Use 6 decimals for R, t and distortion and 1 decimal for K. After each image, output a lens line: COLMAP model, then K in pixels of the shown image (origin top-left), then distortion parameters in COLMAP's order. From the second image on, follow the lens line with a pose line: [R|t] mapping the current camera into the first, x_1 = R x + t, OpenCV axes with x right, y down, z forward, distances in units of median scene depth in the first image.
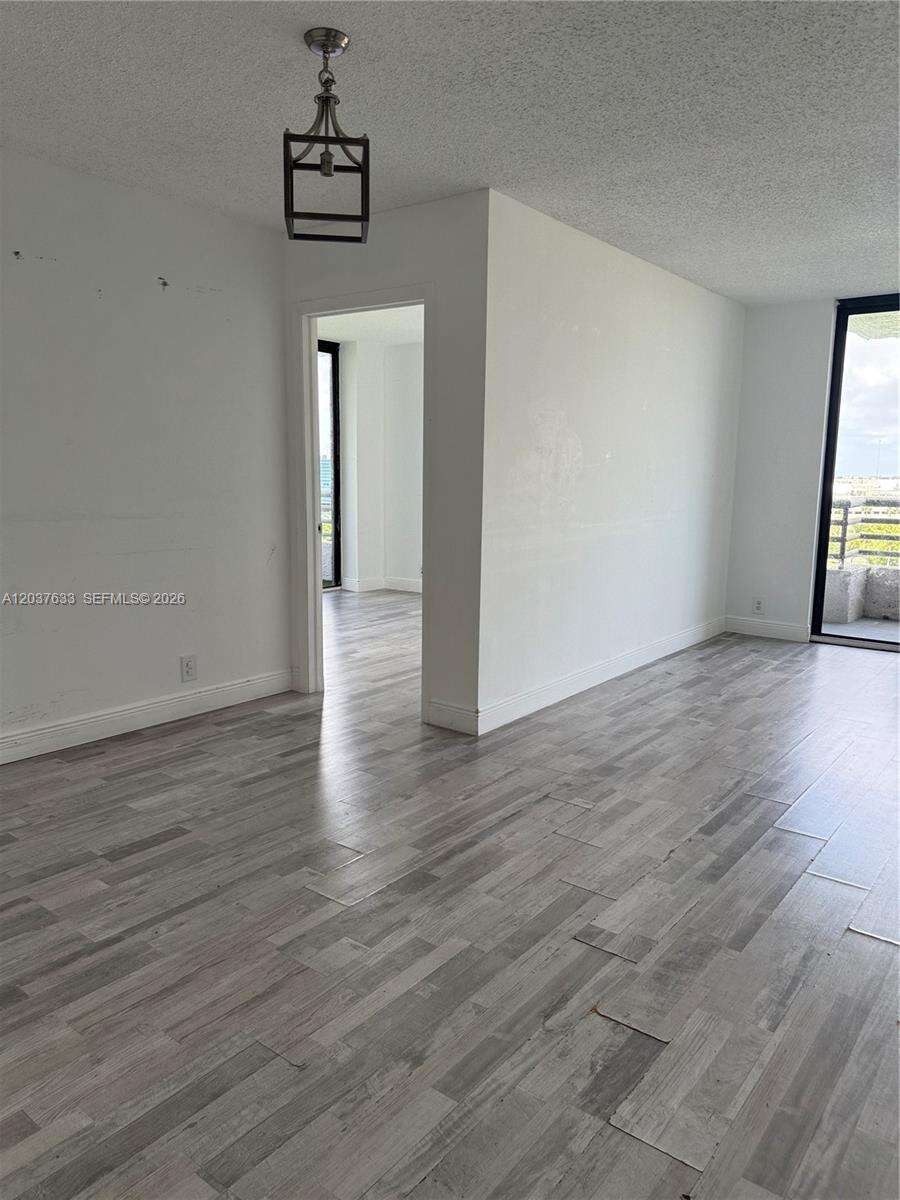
lens RADIAL K [[868.4, 0, 501.7], [0, 868.4, 601.1], [0, 0, 1]] dist [0.023911, -0.038033]
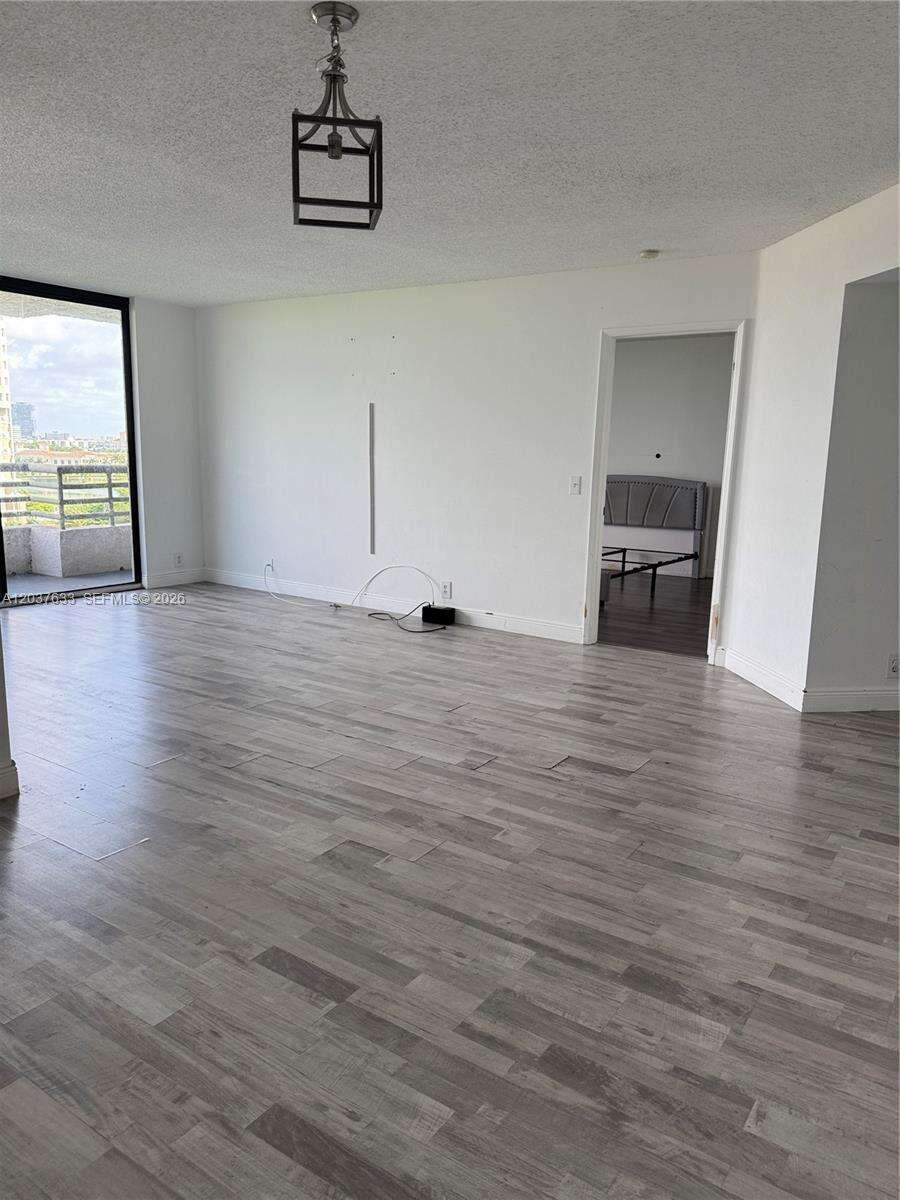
lens RADIAL K [[827.8, 0, 444.3], [0, 827.8, 595.8], [0, 0, 1]] dist [0.187602, -0.329614]
pose [[-0.027038, -0.197741, 0.979881, -1.097449], [0.132208, 0.970922, 0.199581, -0.176834], [-0.990853, 0.134945, -0.000108, 0.860930]]
